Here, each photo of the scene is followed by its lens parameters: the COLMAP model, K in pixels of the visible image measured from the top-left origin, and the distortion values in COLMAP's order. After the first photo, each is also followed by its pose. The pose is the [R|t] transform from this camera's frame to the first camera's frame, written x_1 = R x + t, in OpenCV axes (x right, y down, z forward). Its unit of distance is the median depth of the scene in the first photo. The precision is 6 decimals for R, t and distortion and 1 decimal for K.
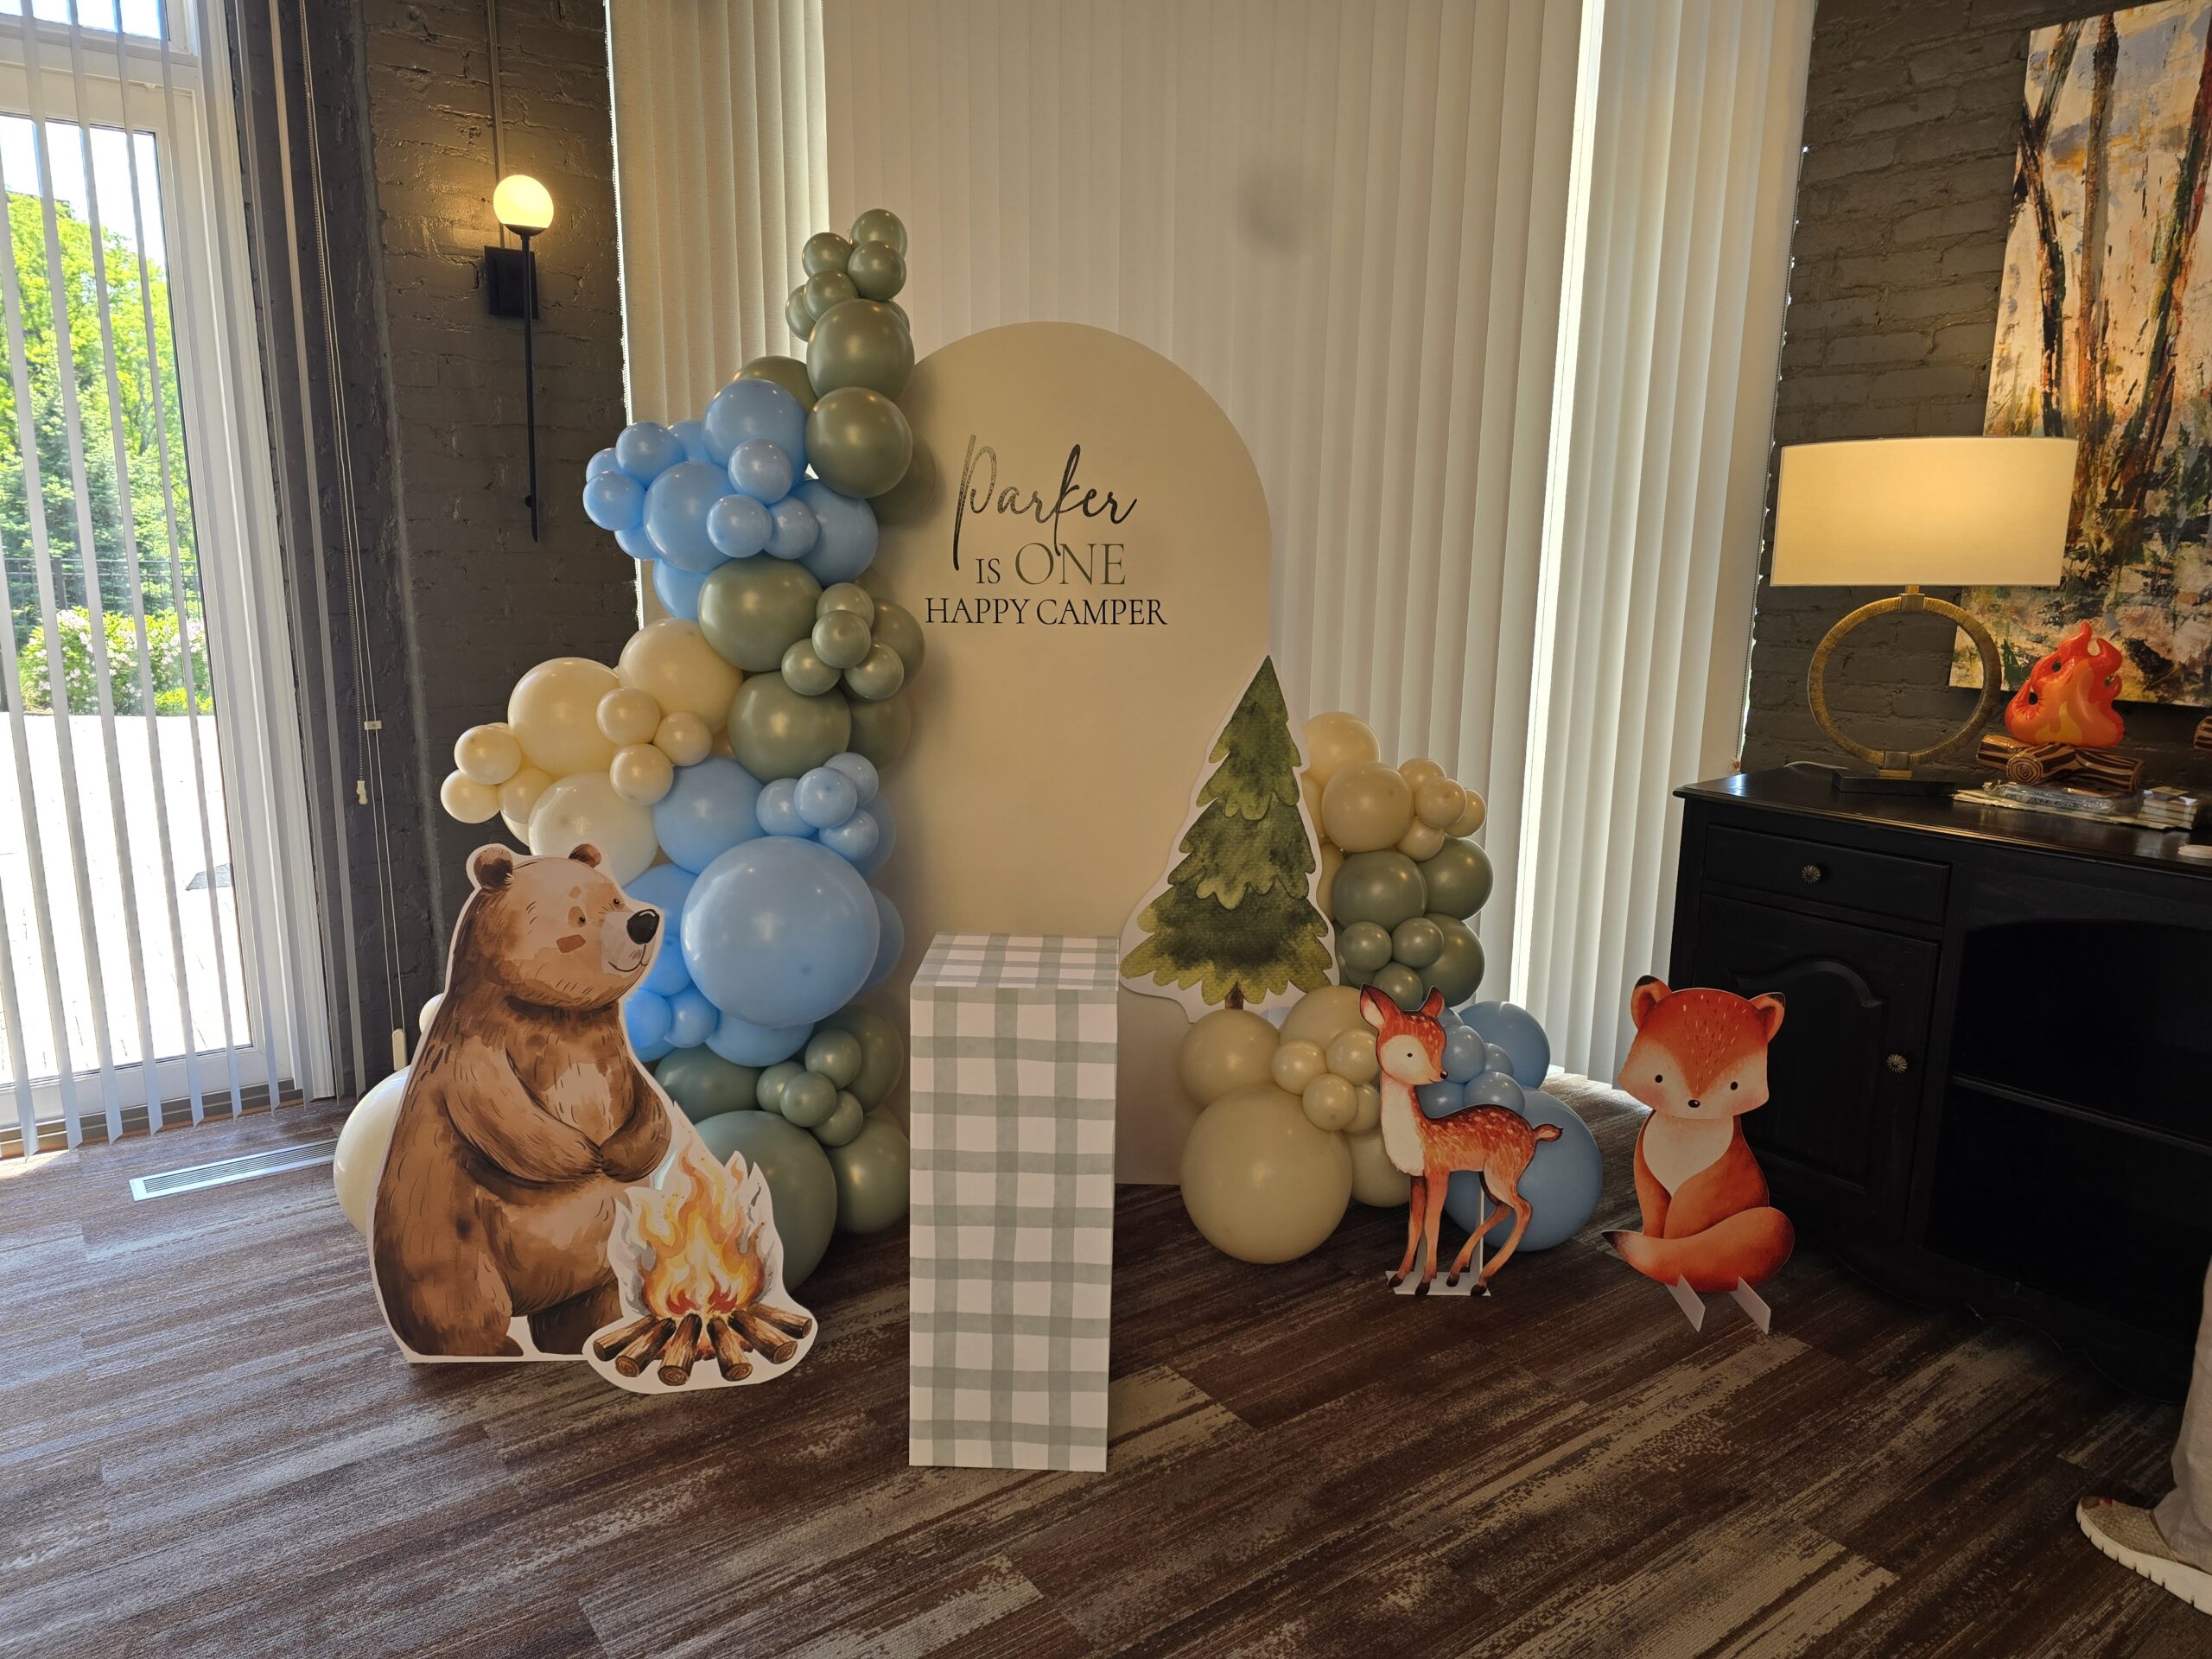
lens RADIAL K [[1471.3, 0, 1096.5], [0, 1471.3, 839.6], [0, 0, 1]] dist [0.062355, -0.063052]
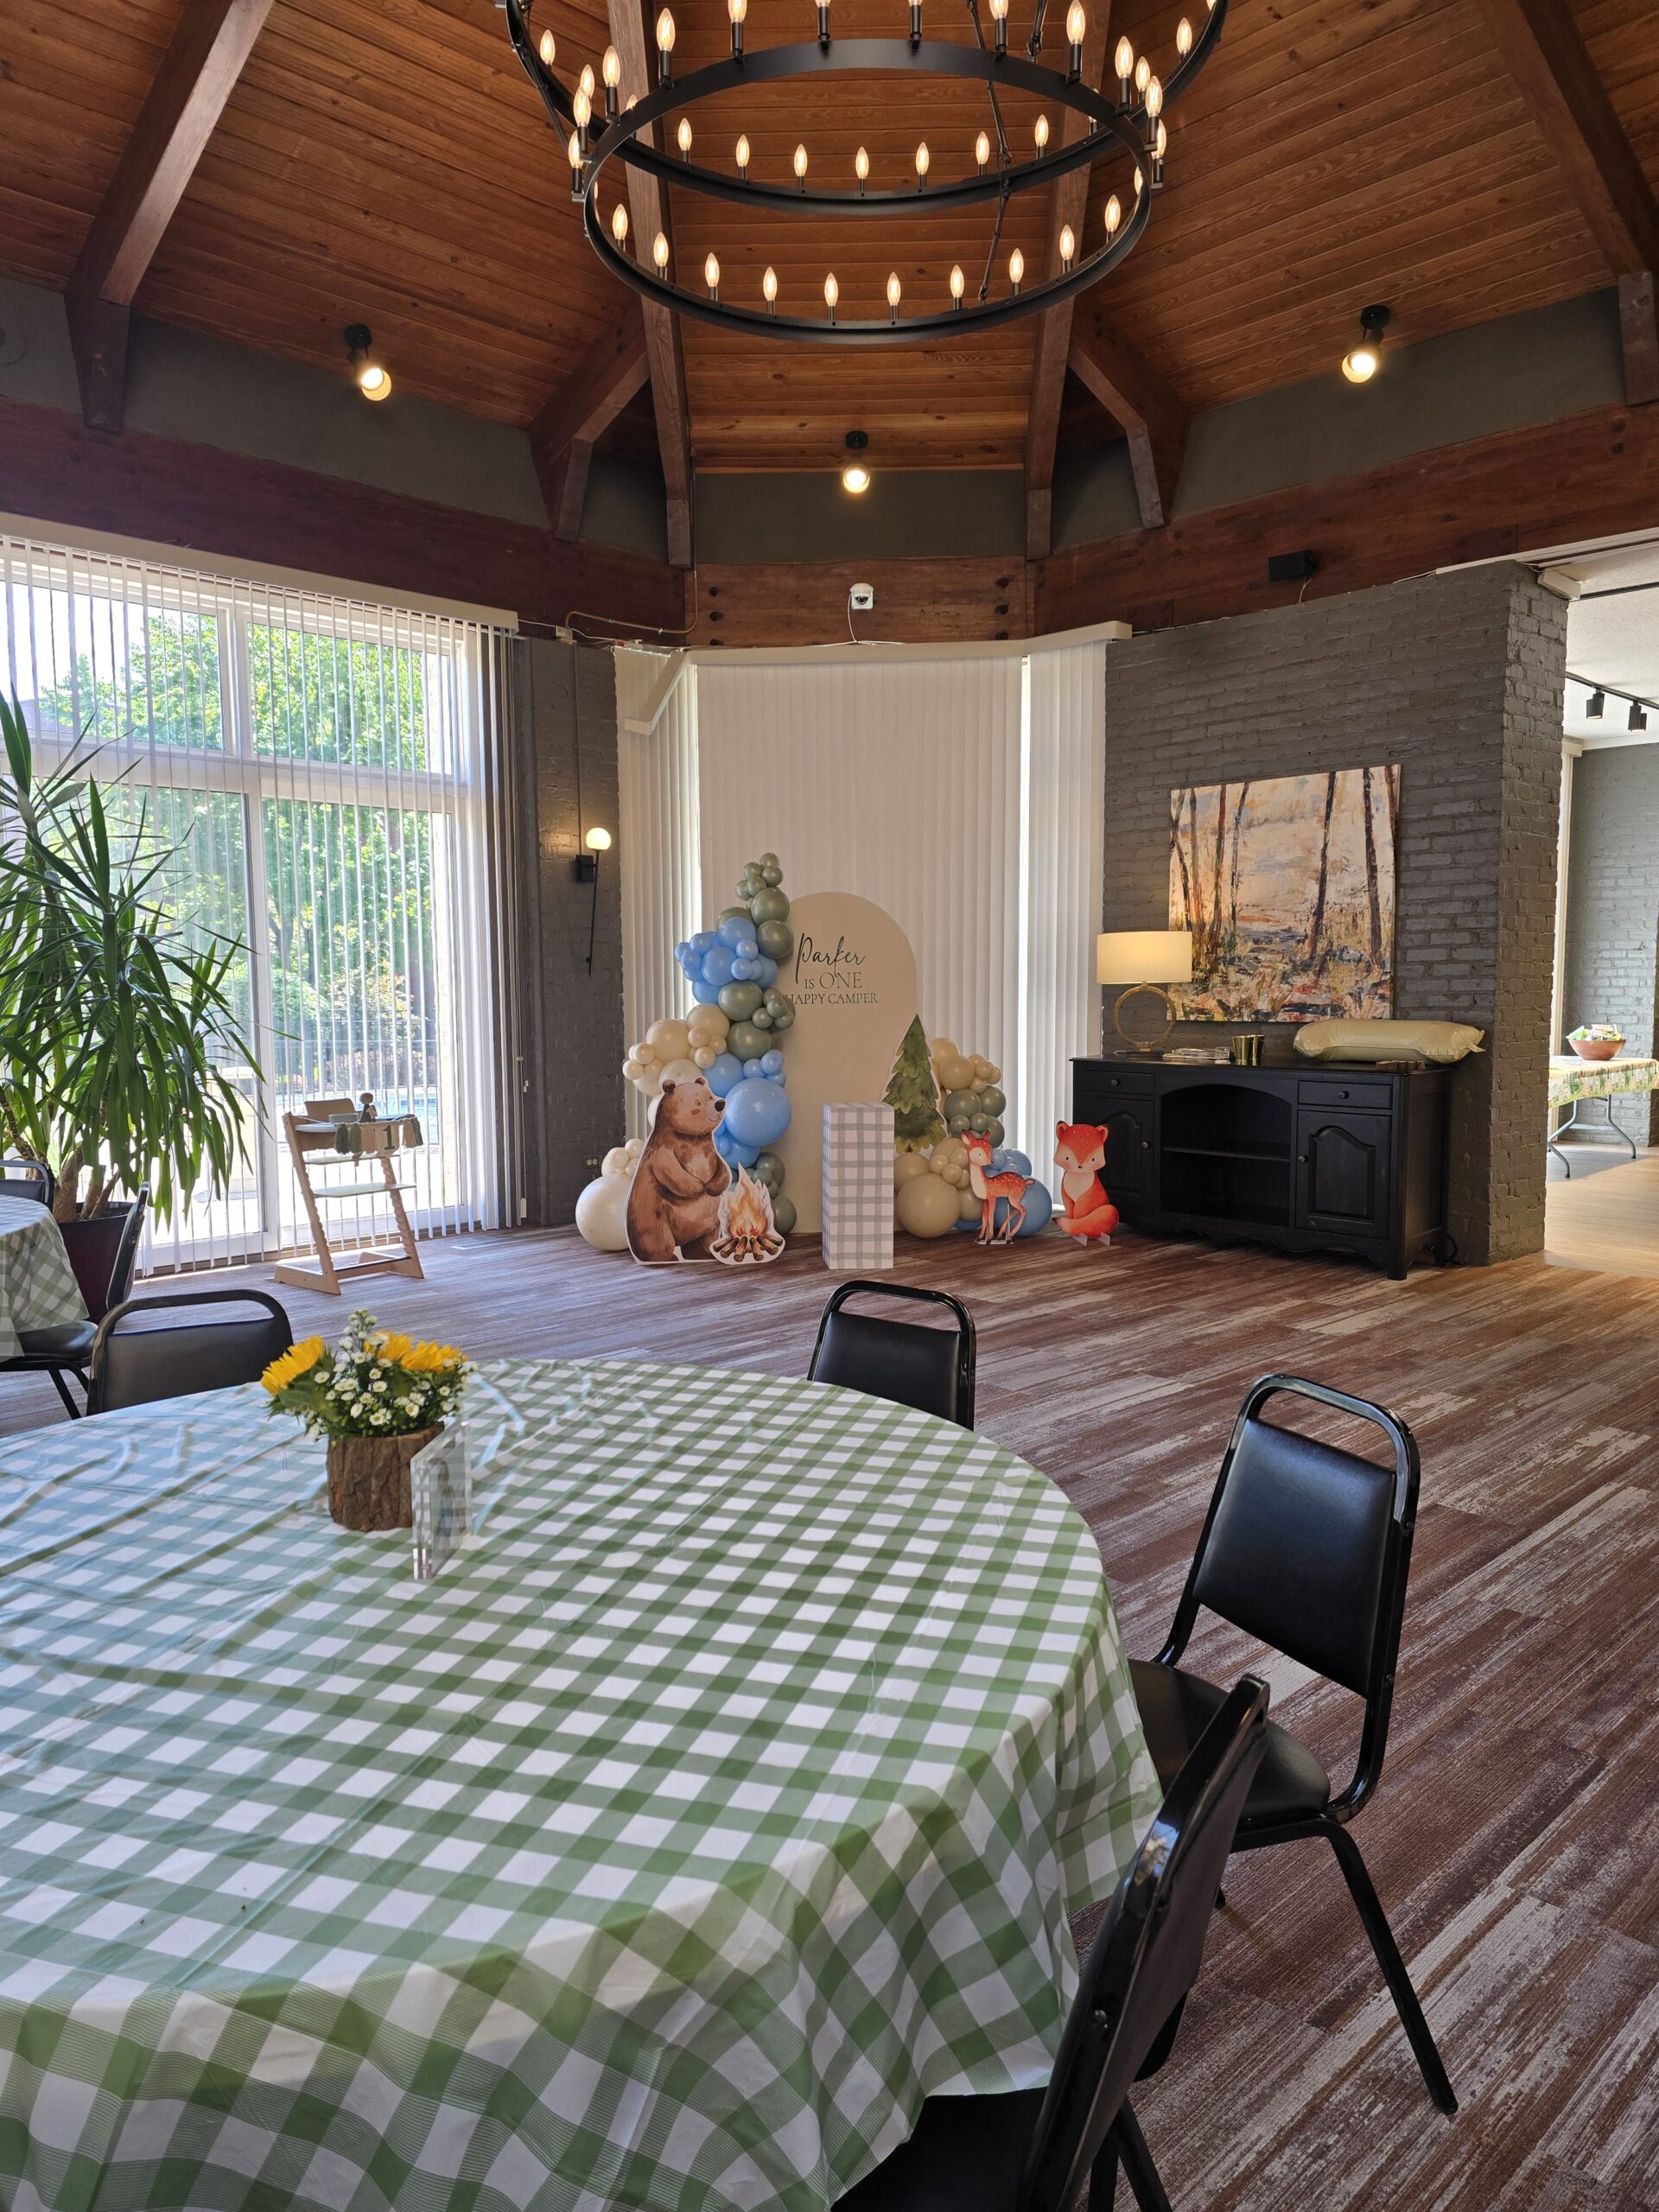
lens RADIAL K [[1471.3, 0, 807.8], [0, 1471.3, 1107.0], [0, 0, 1]] dist [0.062355, -0.063052]
pose [[0.991582, -0.030000, 0.125959, -0.467491], [0.043237, 0.993667, -0.103714, 0.344161], [-0.122050, 0.108287, 0.986599, -1.747036]]
